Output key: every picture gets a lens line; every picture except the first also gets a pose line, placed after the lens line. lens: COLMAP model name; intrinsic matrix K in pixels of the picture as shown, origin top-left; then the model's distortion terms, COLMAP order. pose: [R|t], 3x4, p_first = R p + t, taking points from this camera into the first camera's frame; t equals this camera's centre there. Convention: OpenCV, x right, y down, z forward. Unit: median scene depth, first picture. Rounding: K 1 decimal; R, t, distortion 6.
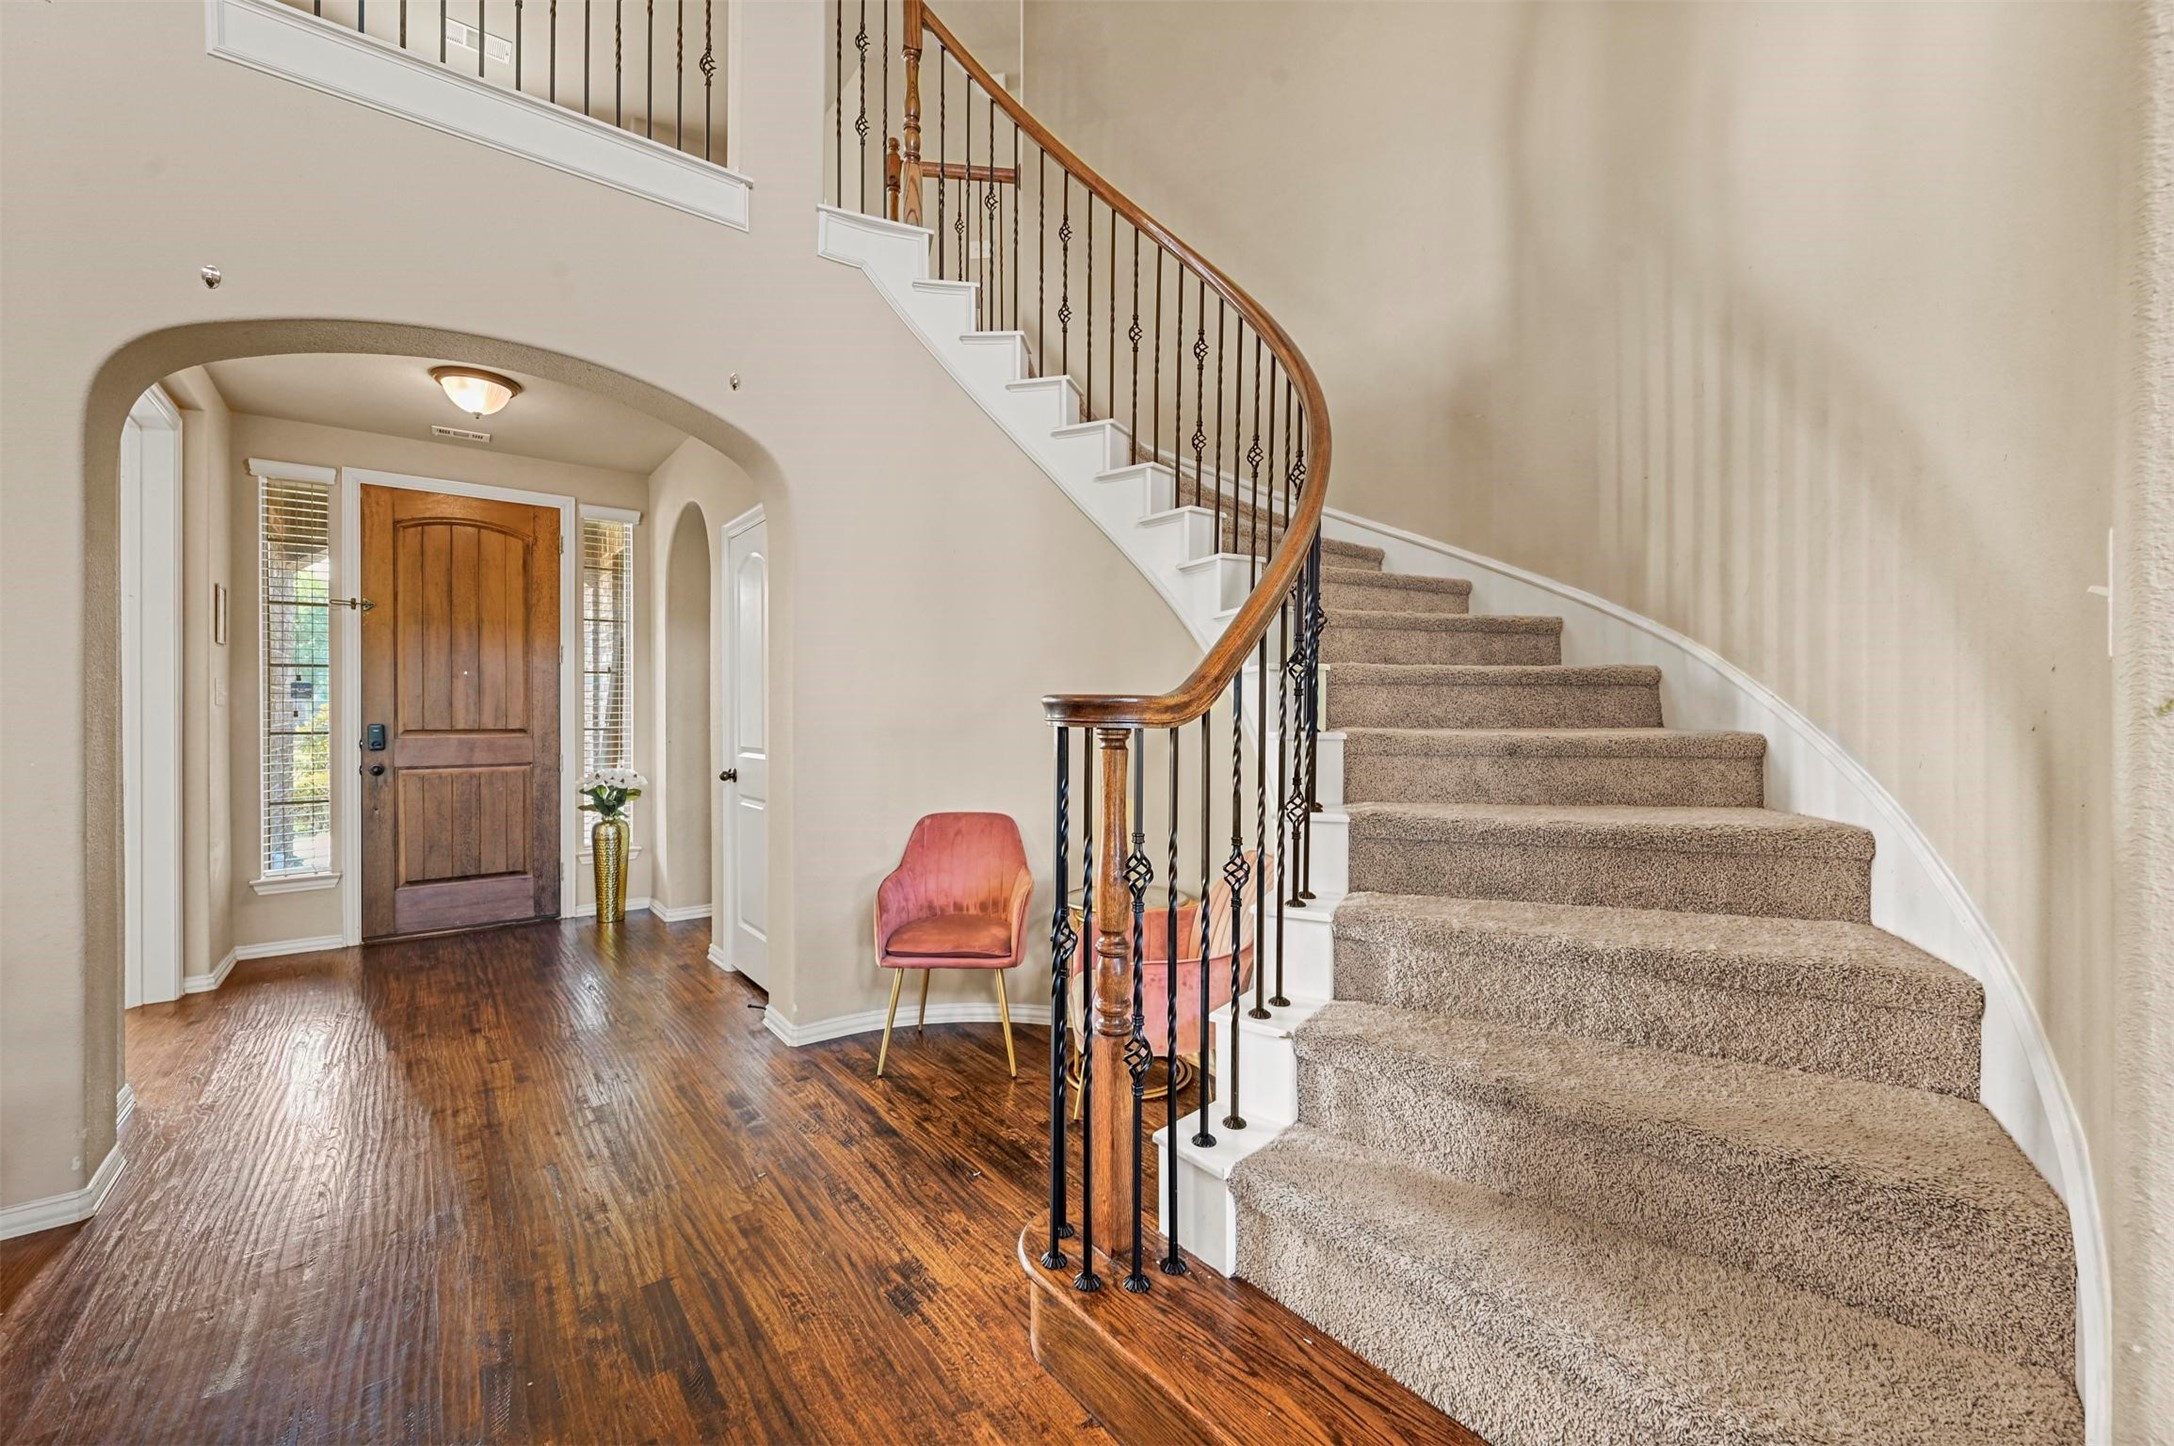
lens RADIAL K [[864.5, 0, 1088.8], [0, 864.5, 725.9], [0, 0, 1]] dist [-0.001614, 0.000919]
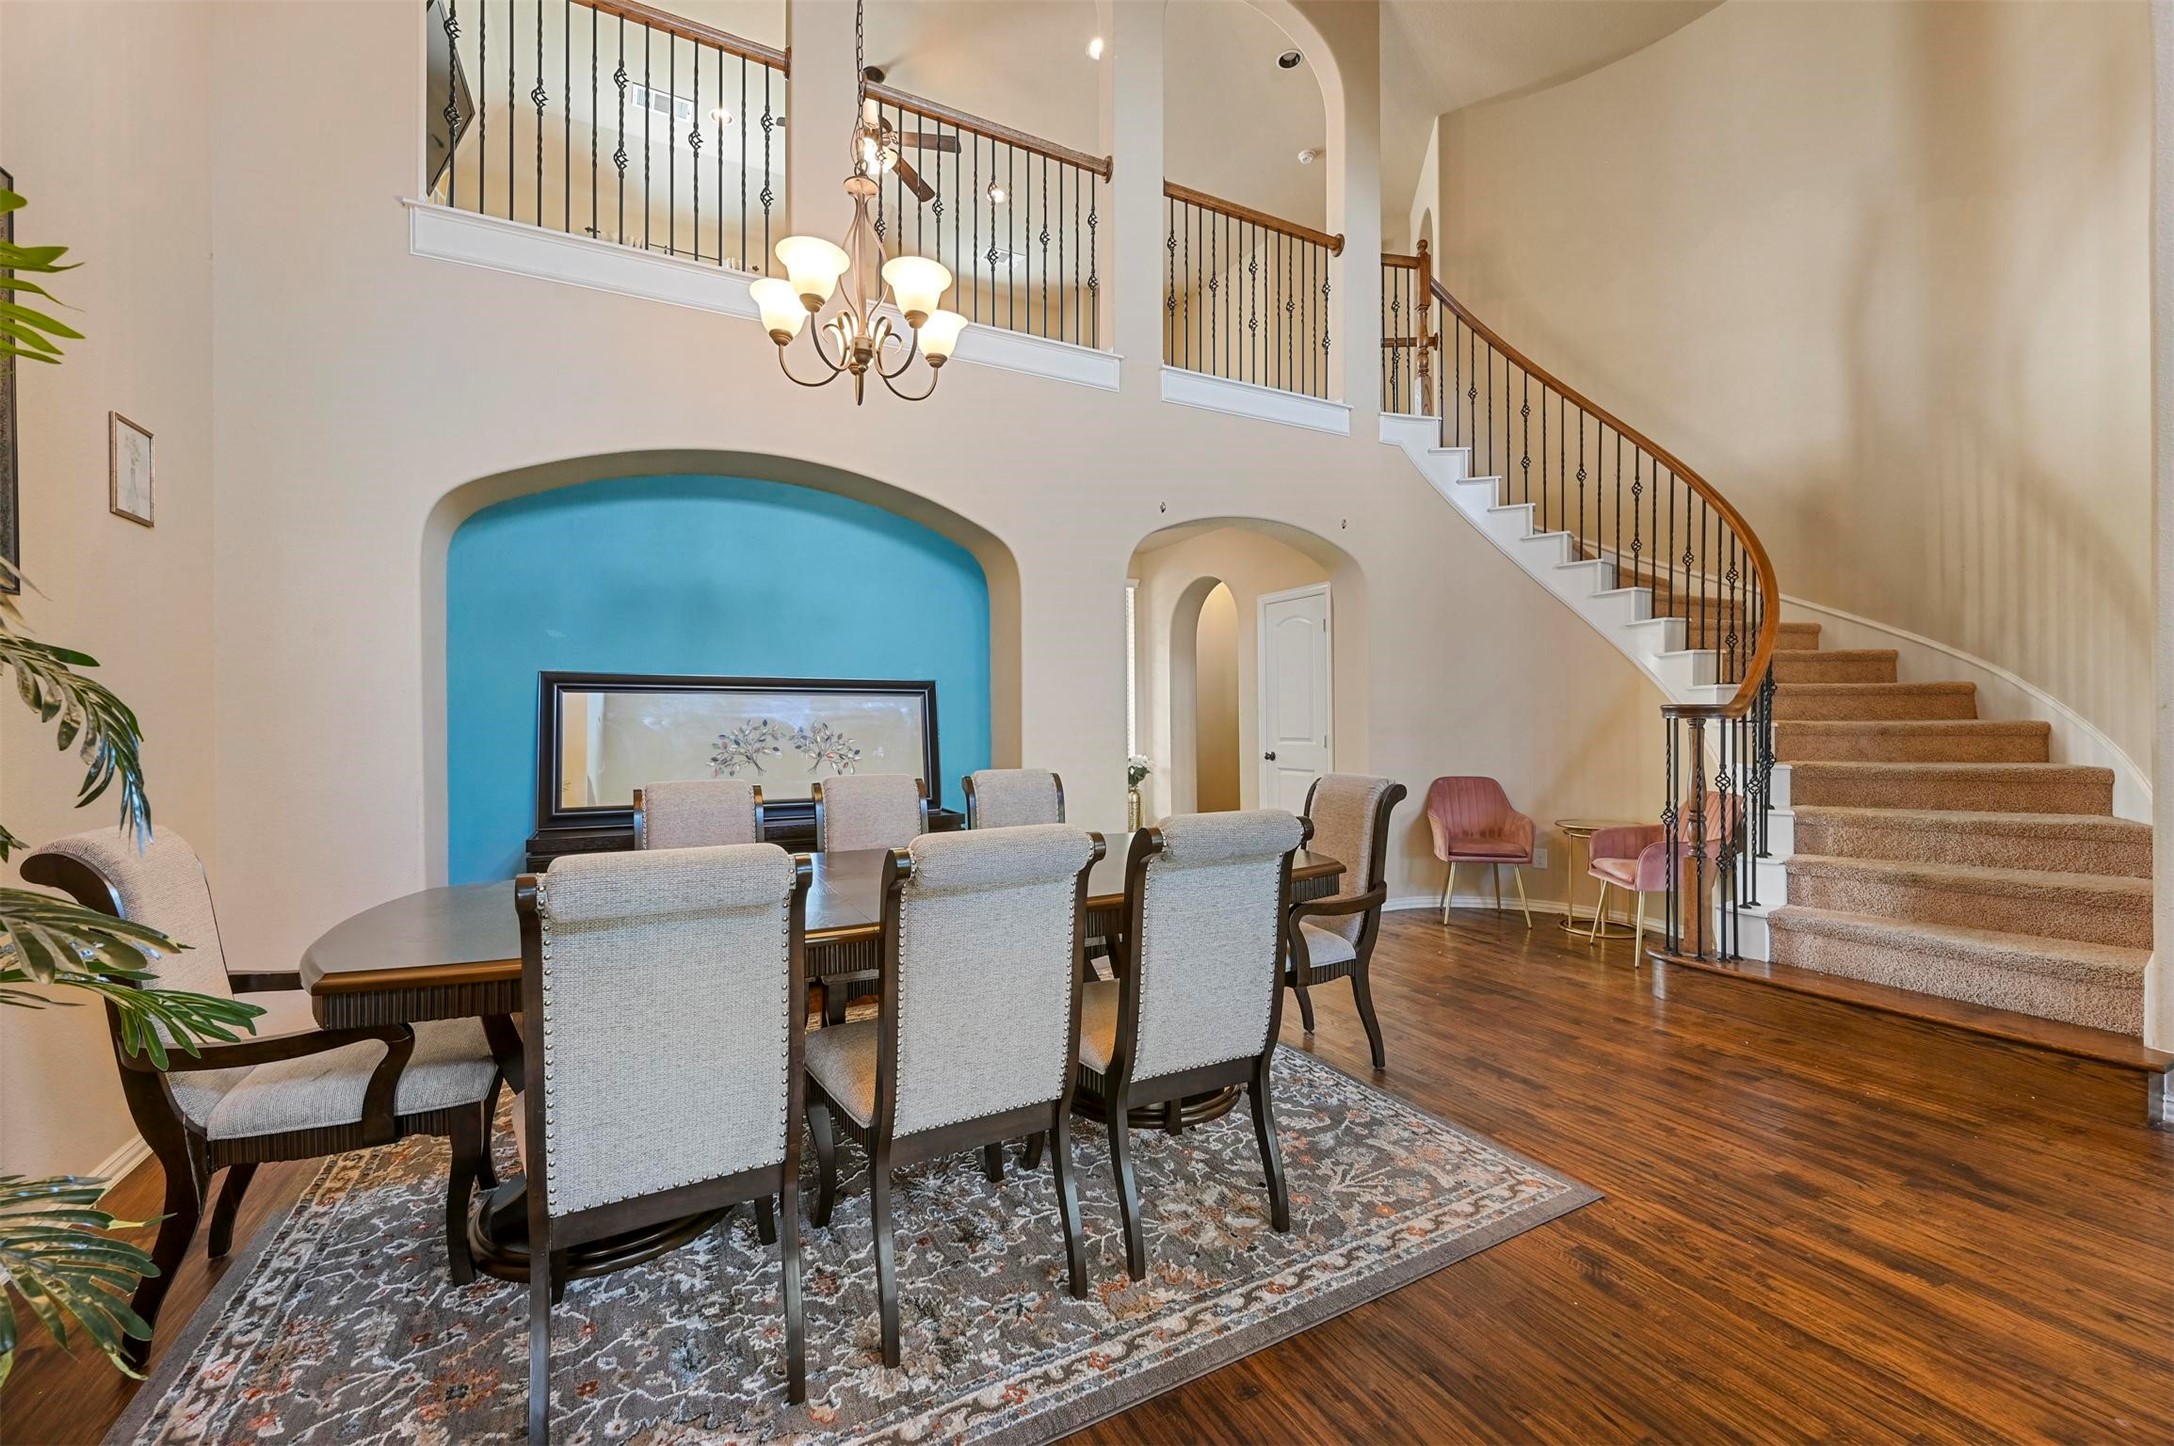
lens RADIAL K [[864.5, 0, 1086.2], [0, 864.5, 727.7], [0, 0, 1]] dist [-0.001614, 0.000919]
pose [[0.982962, -0.006376, -0.183697, -0.818715], [0.005945, 0.999978, -0.002898, 0.014633], [0.183711, 0.001756, 0.982979, -1.085152]]
